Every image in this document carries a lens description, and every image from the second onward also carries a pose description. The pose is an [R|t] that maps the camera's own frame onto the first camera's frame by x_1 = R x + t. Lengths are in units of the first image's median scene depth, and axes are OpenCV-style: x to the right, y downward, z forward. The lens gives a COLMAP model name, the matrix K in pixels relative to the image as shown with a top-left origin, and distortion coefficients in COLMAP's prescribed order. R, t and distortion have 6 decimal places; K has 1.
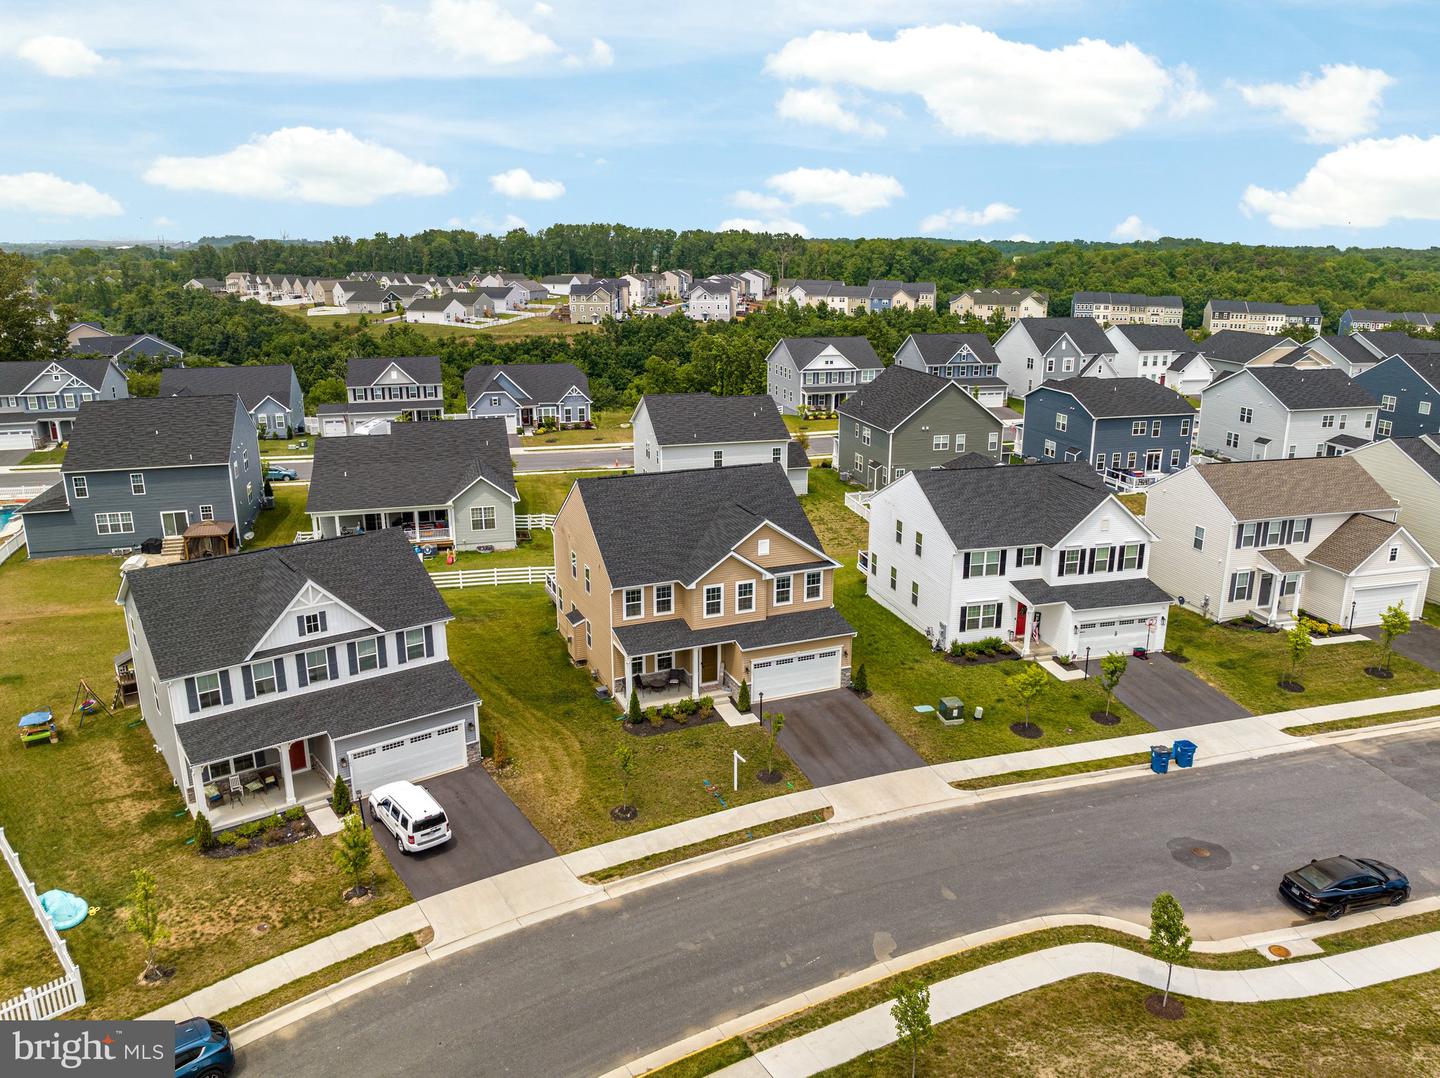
lens RADIAL K [[1052.2, 0, 712.2], [0, 1052.2, 535.4], [0, 0, 1]] dist [-0.037201, 0.000649]
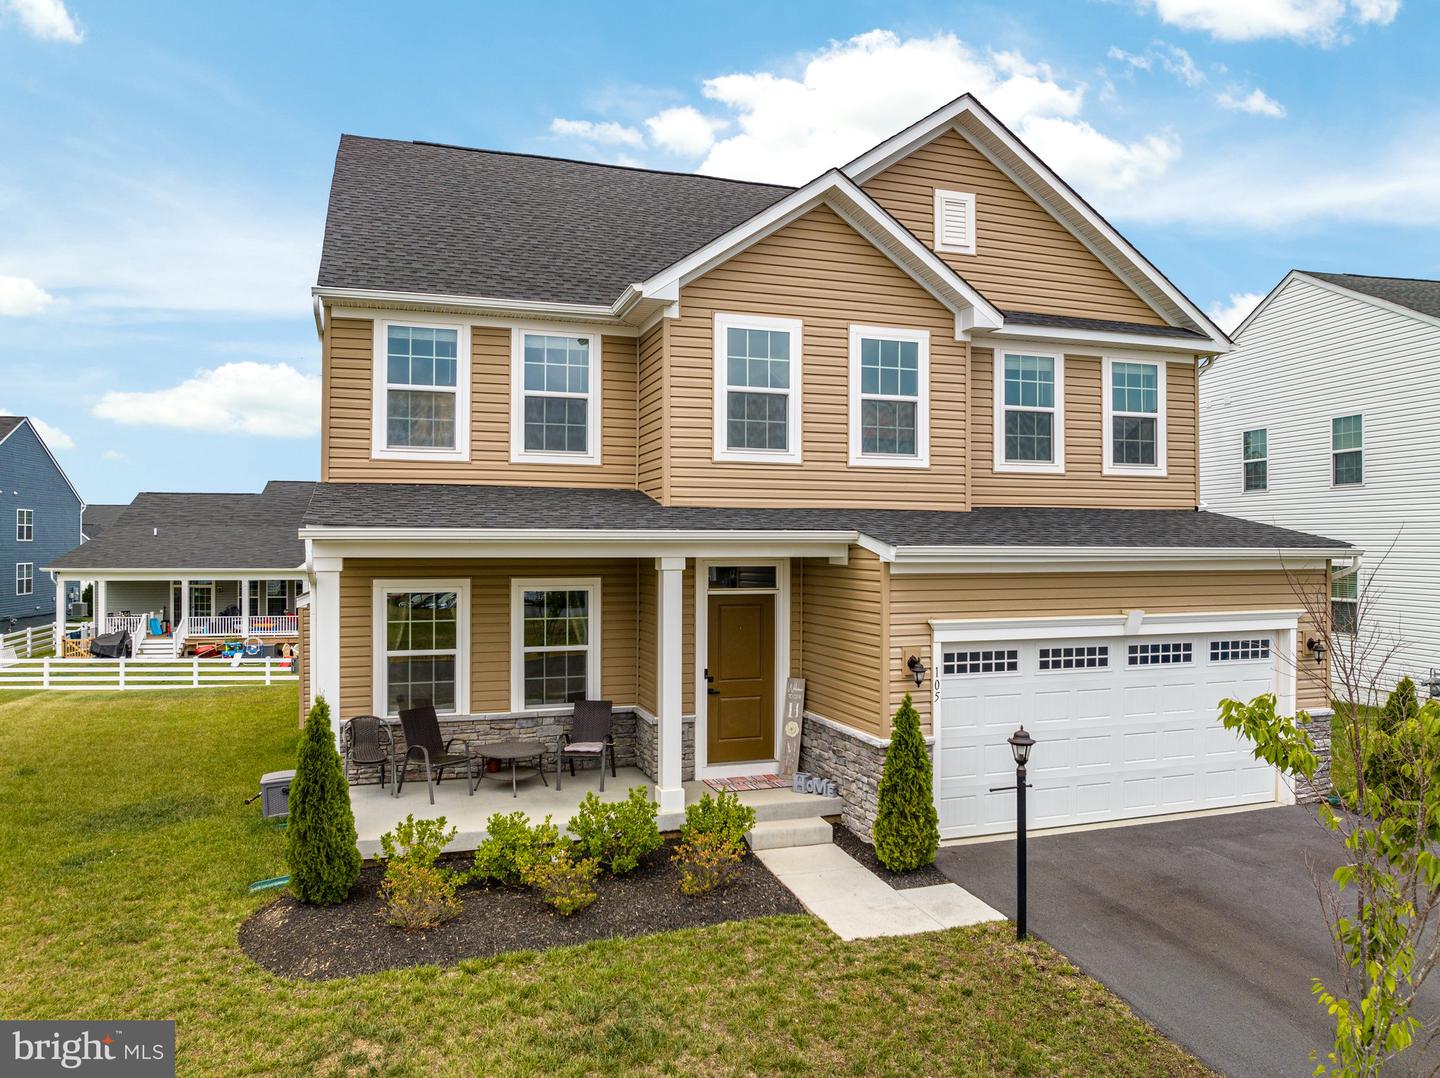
lens RADIAL K [[1015.6, 0, 720.0], [0, 1015.6, 539.0], [0, 0, 1]] dist [-0.041425, -0.001557]
pose [[0.998082, 0.003136, -0.061818, 0.006725], [-0.019972, 0.961616, -0.273673, 0.155663], [0.058587, 0.274383, 0.959834, 0.779095]]
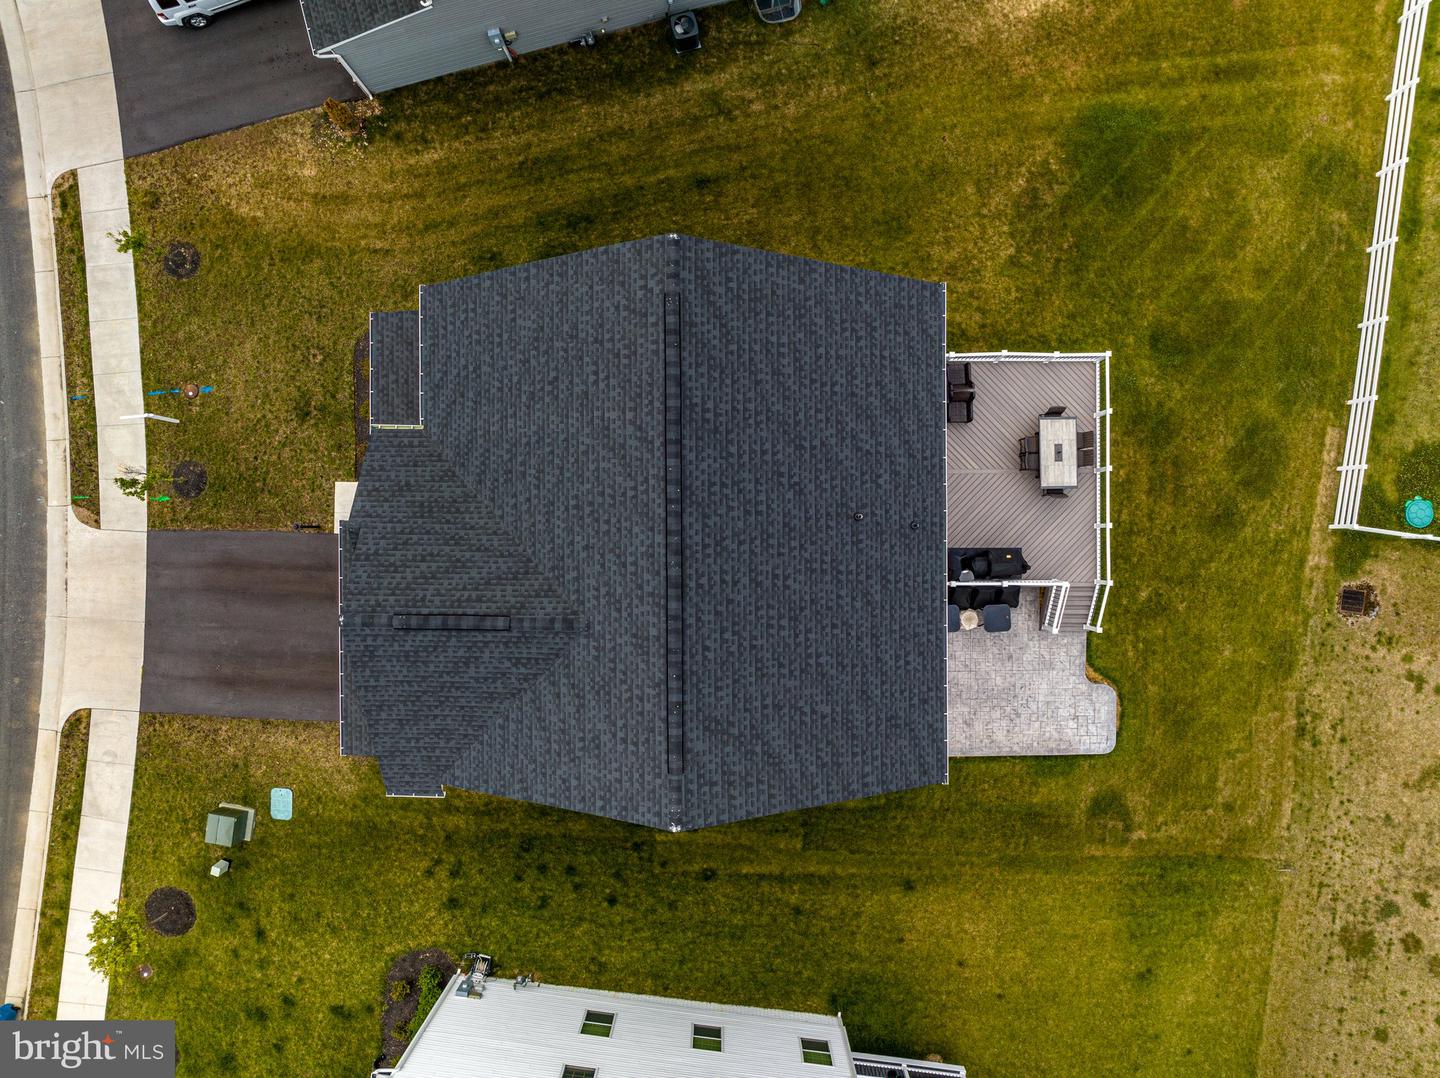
lens RADIAL K [[1015.6, 0, 720.0], [0, 1015.6, 539.0], [0, 0, 1]] dist [-0.041425, -0.001557]
pose [[-0.372716, 0.927935, 0.004343, -0.037221], [-0.247240, -0.103816, 0.963377, -0.436721], [0.894402, 0.357992, 0.268117, 1.001395]]
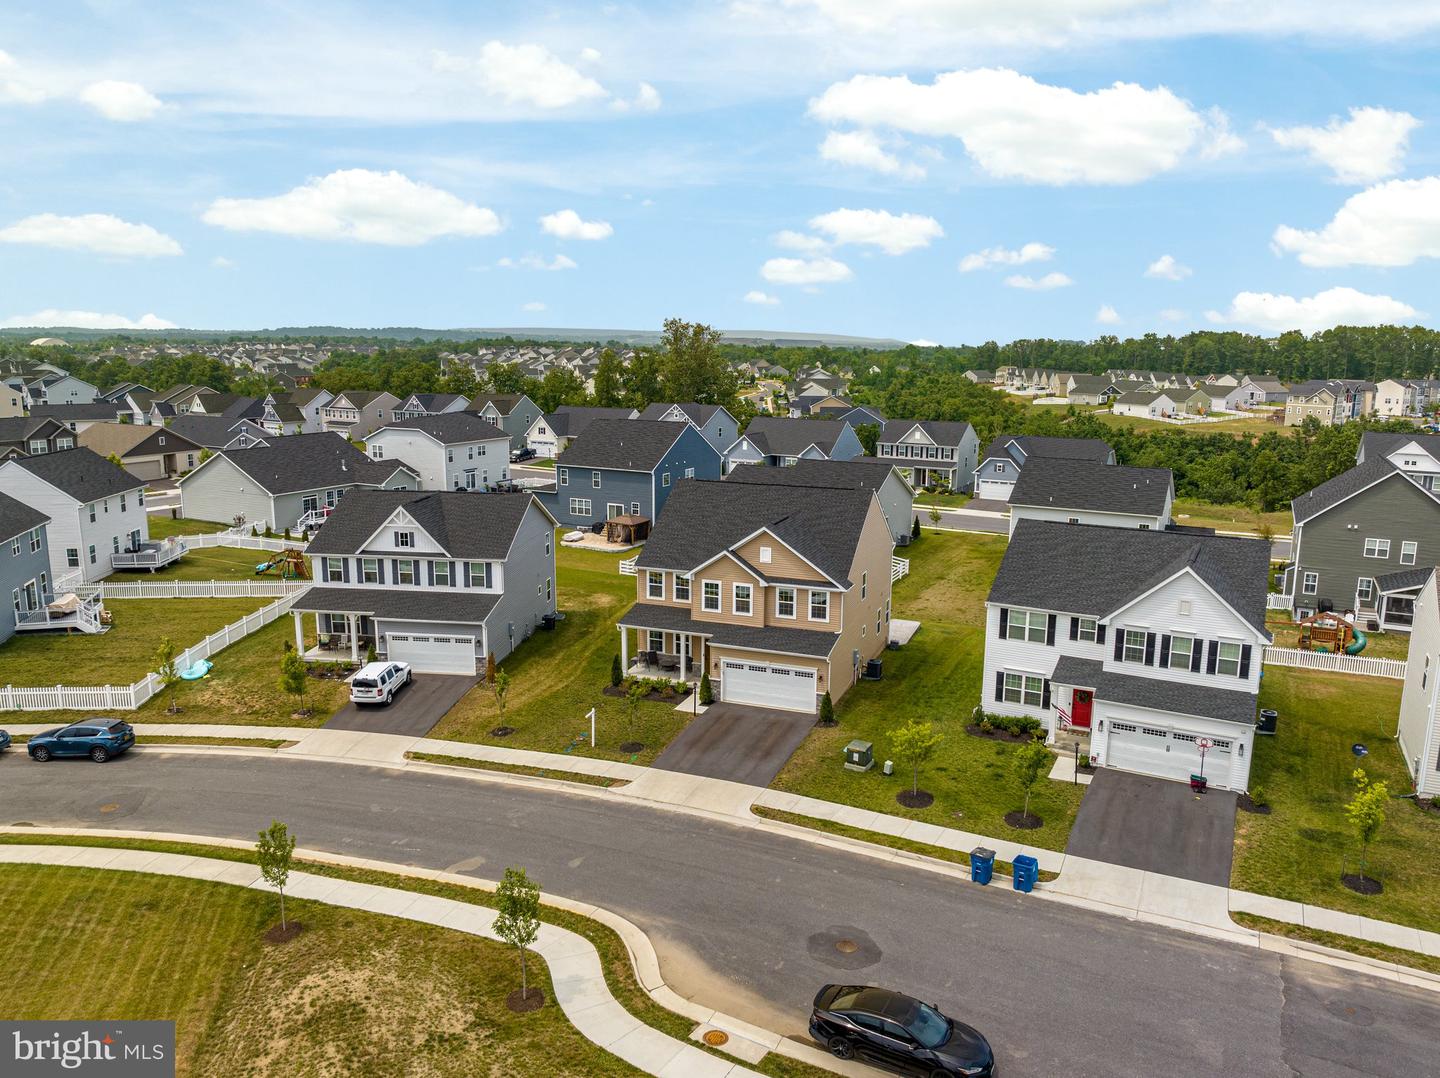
lens RADIAL K [[1017.4, 0, 718.3], [0, 1017.4, 534.2], [0, 0, 1]] dist [-0.037843, -0.001737]
pose [[0.730850, 0.131629, -0.669725, 0.673802], [-0.193184, 0.980997, -0.018009, 0.018229], [0.654628, 0.142542, 0.742391, 0.233990]]
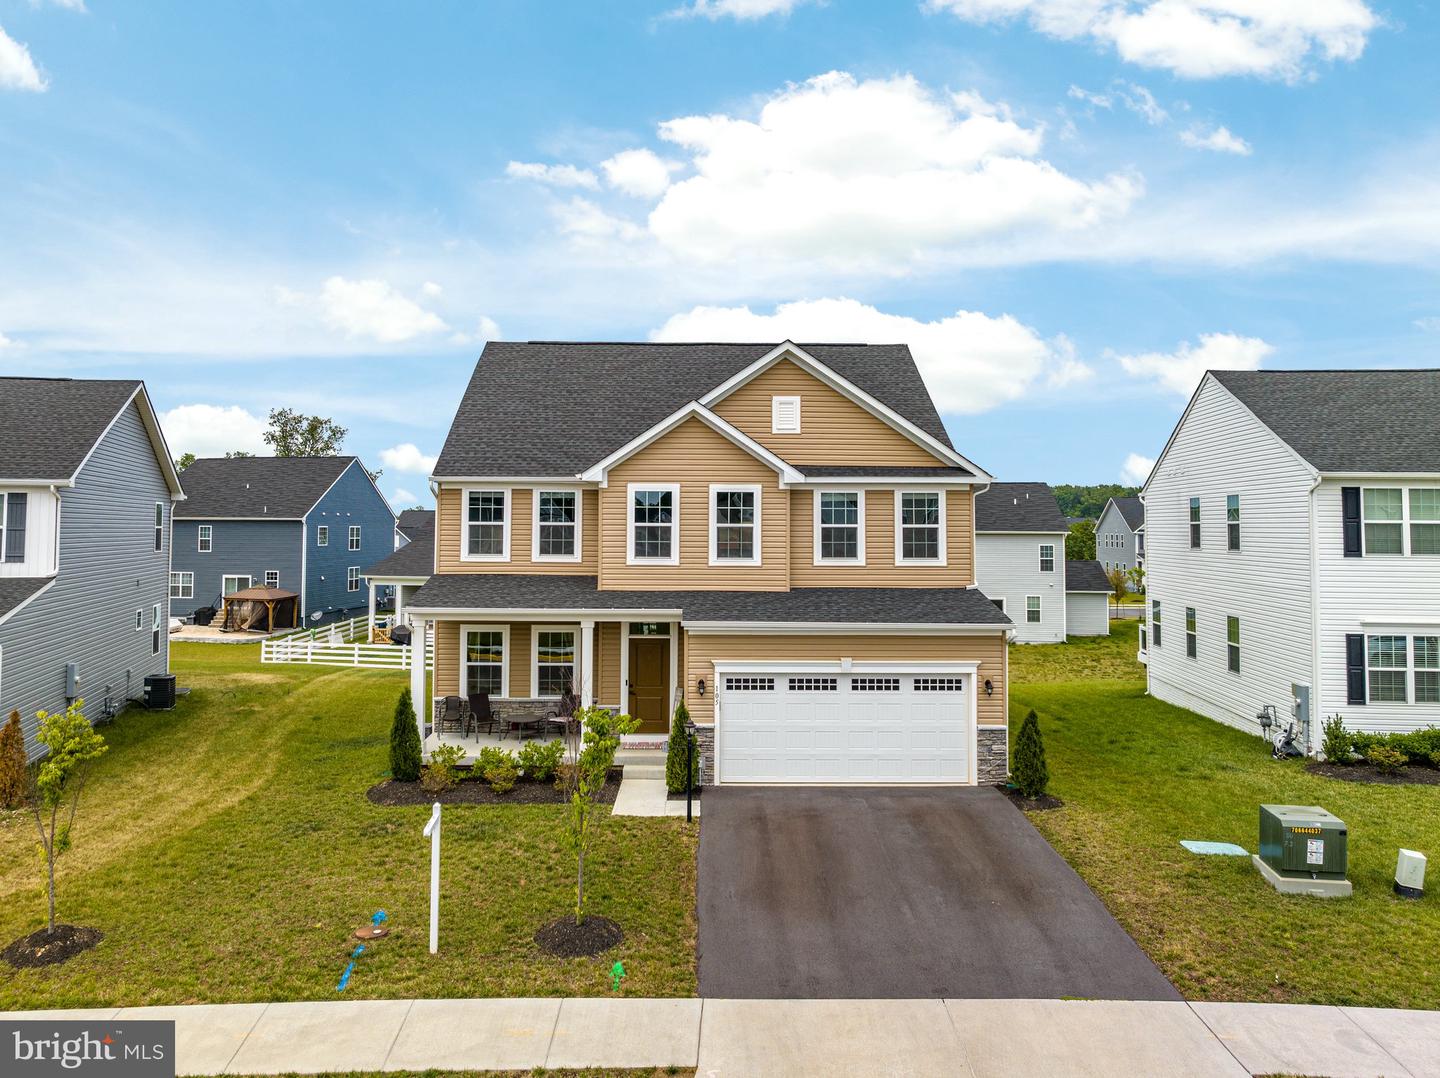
lens RADIAL K [[1034.4, 0, 679.1], [0, 1034.4, 467.9], [0, 0, 1]] dist [-0.032245, -0.004262]
pose [[0.925864, -0.015812, -0.377526, 0.167531], [-0.108577, 0.945854, -0.305894, 0.165673], [0.361921, 0.324207, 0.874015, 0.622027]]
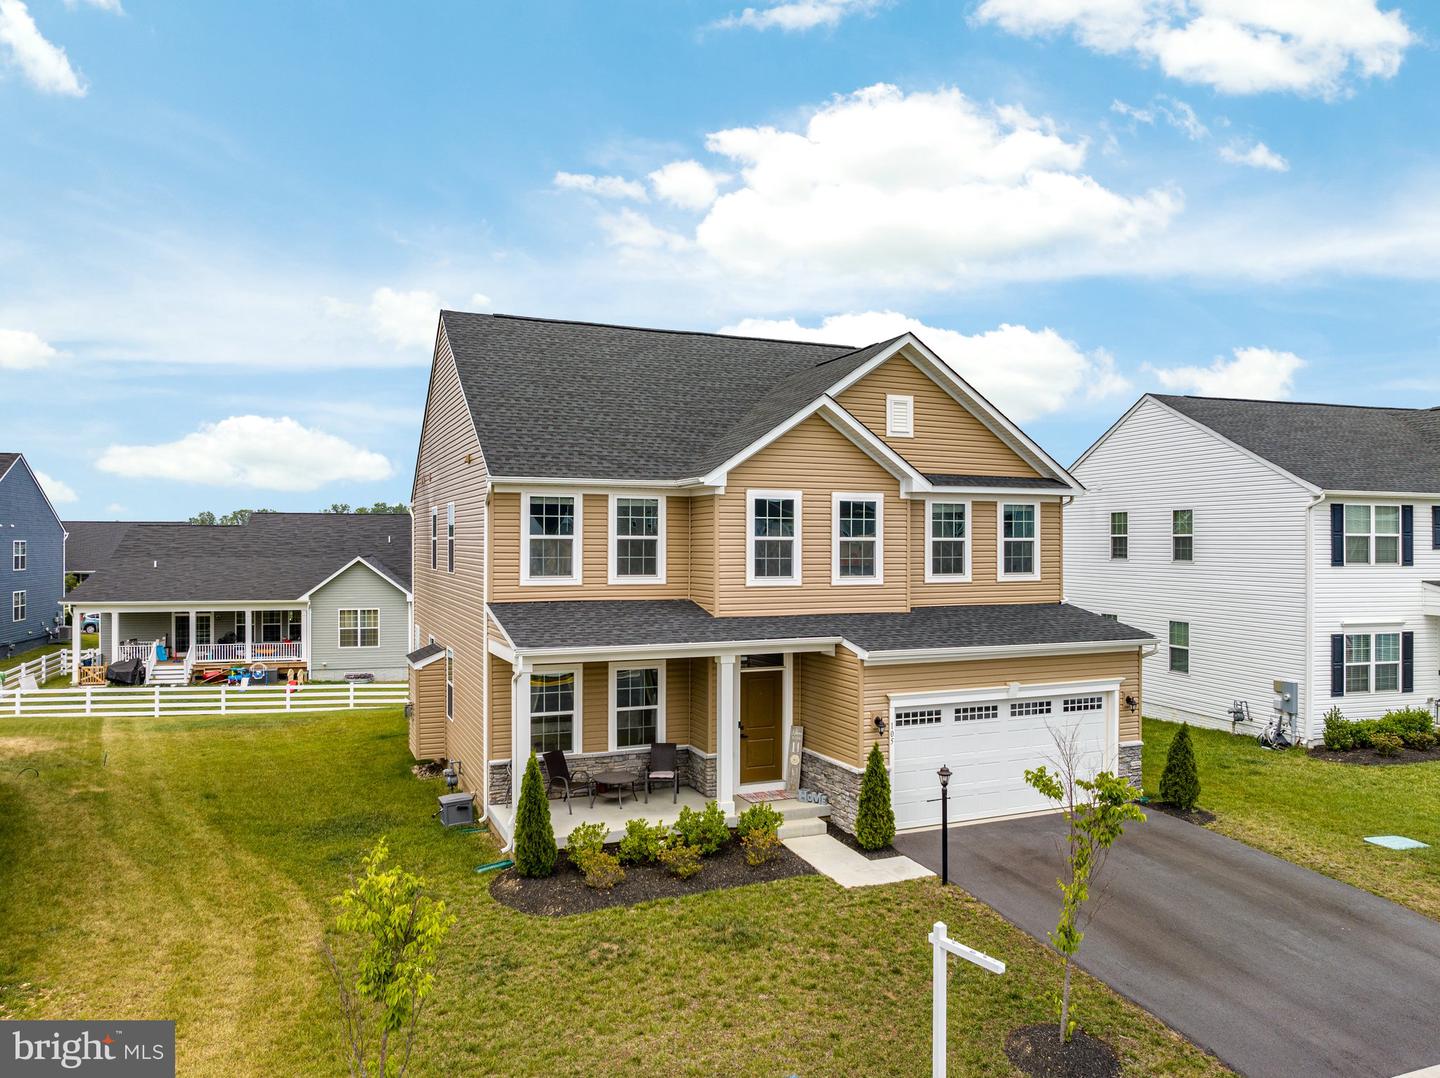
lens RADIAL K [[1017.4, 0, 718.3], [0, 1017.4, 534.2], [0, 0, 1]] dist [-0.037843, -0.001737]
pose [[0.999896, 0.003656, 0.013981, -0.022711], [0.000365, 0.960777, -0.277323, 0.156177], [-0.014446, 0.277299, 0.960675, 0.655107]]
